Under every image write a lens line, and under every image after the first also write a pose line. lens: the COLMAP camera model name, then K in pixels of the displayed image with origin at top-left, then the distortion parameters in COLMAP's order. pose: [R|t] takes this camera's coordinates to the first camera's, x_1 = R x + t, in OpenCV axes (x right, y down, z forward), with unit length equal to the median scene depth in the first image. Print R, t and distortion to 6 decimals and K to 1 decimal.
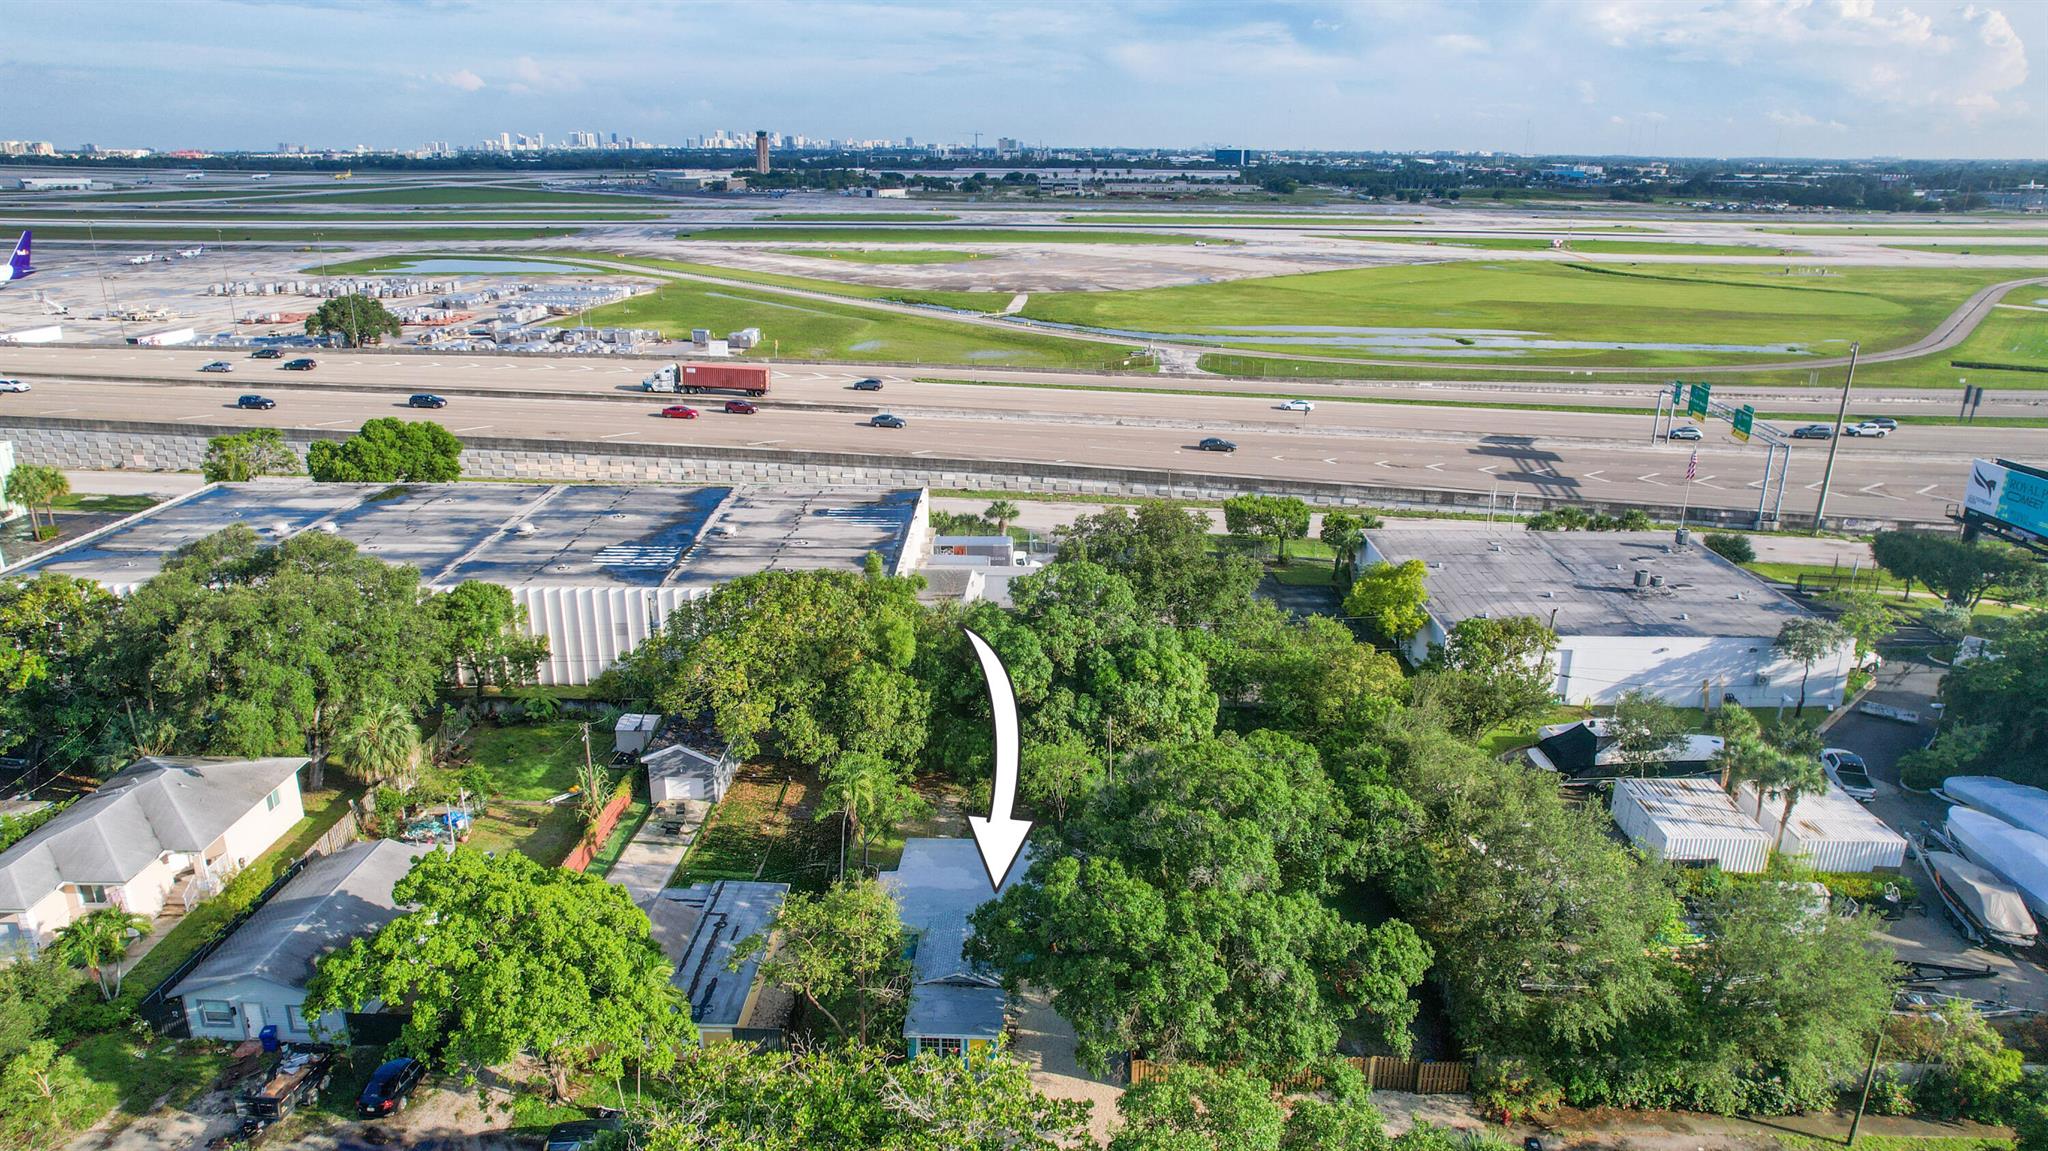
lens RADIAL K [[1305.2, 0, 1024.0], [0, 1305.2, 575.5], [0, 0, 1]] dist [-0.075725, 0.069379]
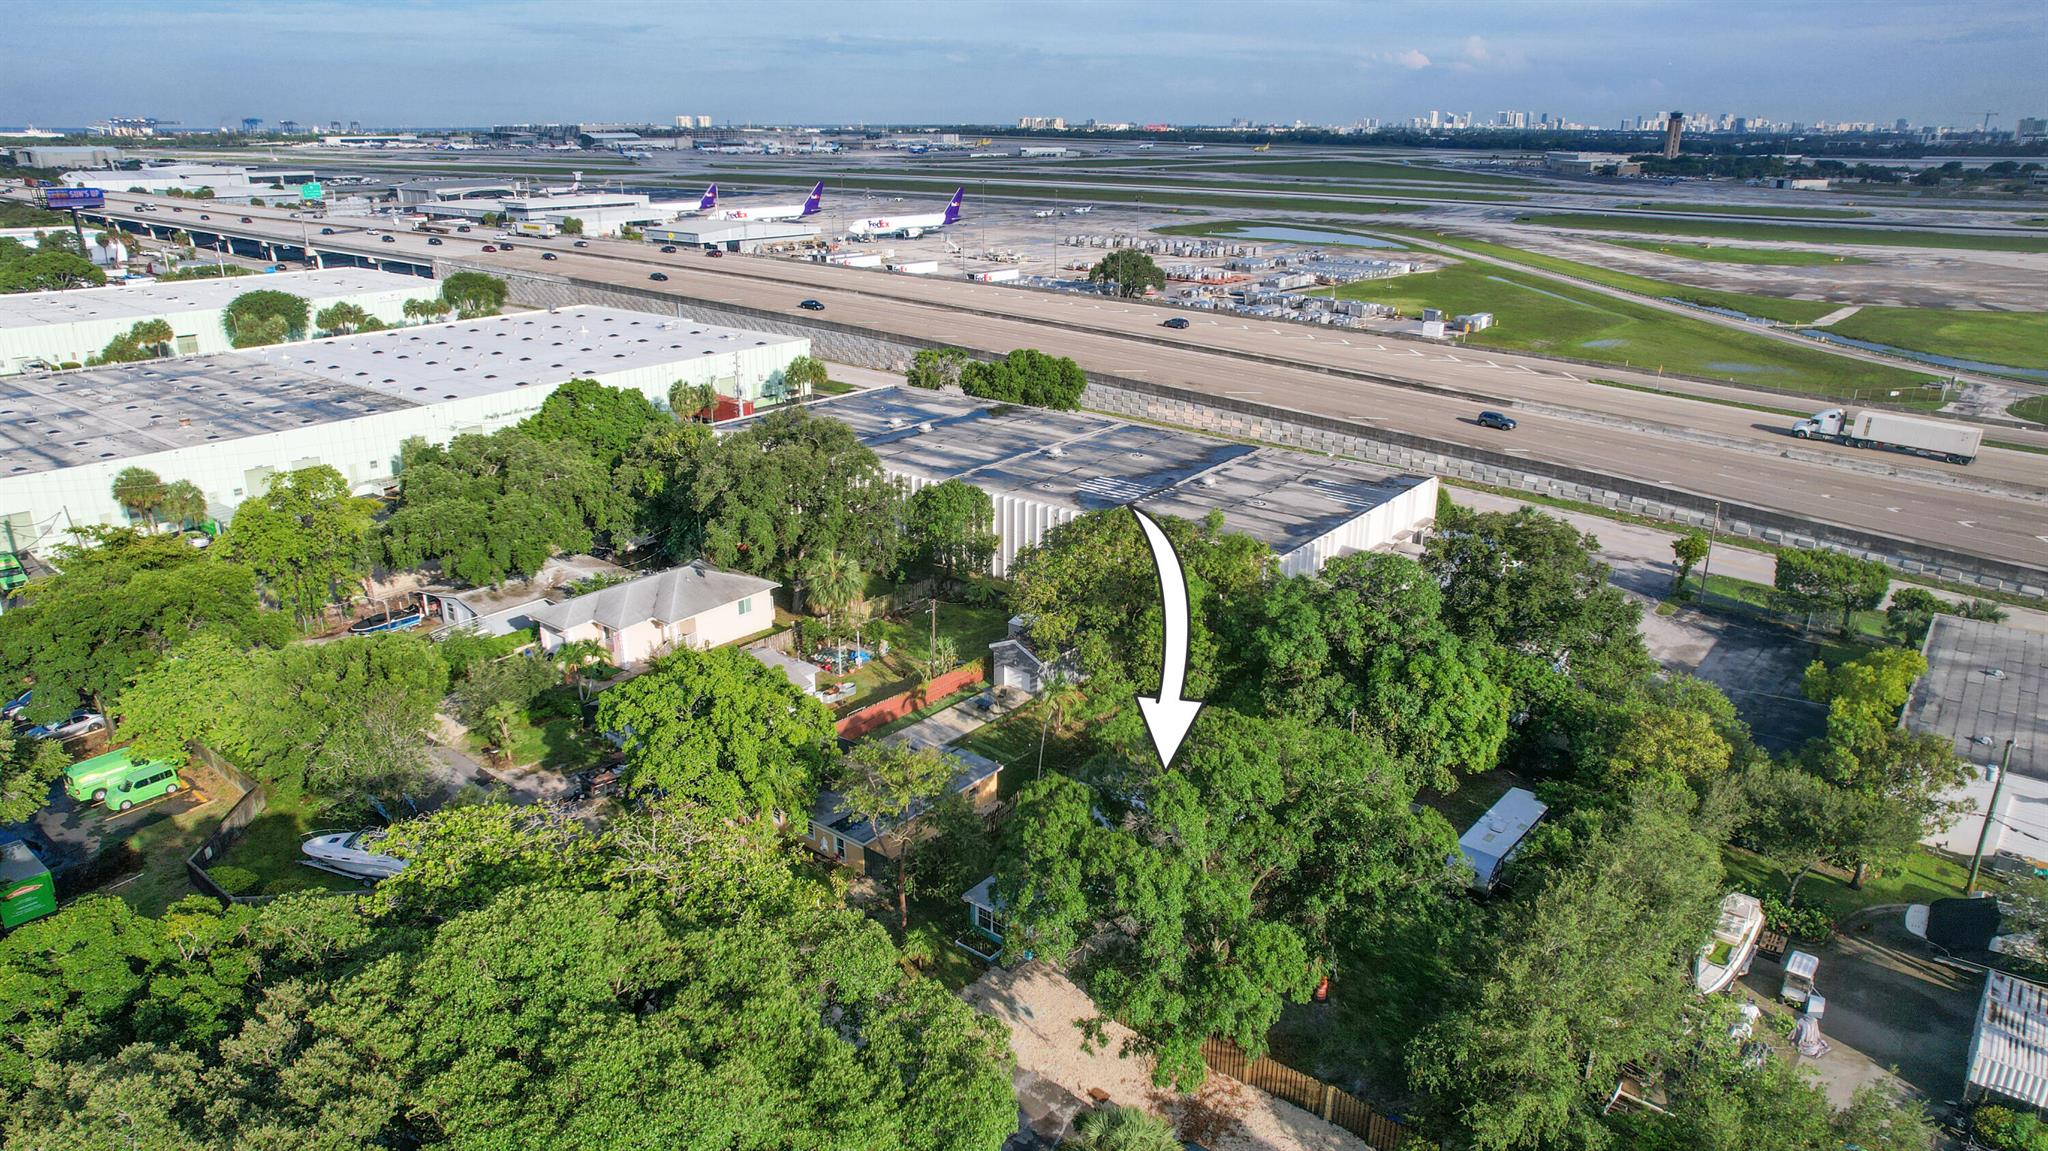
lens RADIAL K [[1305.2, 0, 1024.0], [0, 1305.2, 575.5], [0, 0, 1]] dist [-0.075725, 0.069379]
pose [[0.789340, 0.200510, -0.580292, 0.127953], [-0.191934, 0.978384, 0.076985, -0.005438], [0.583184, 0.050610, 0.810762, 0.018360]]
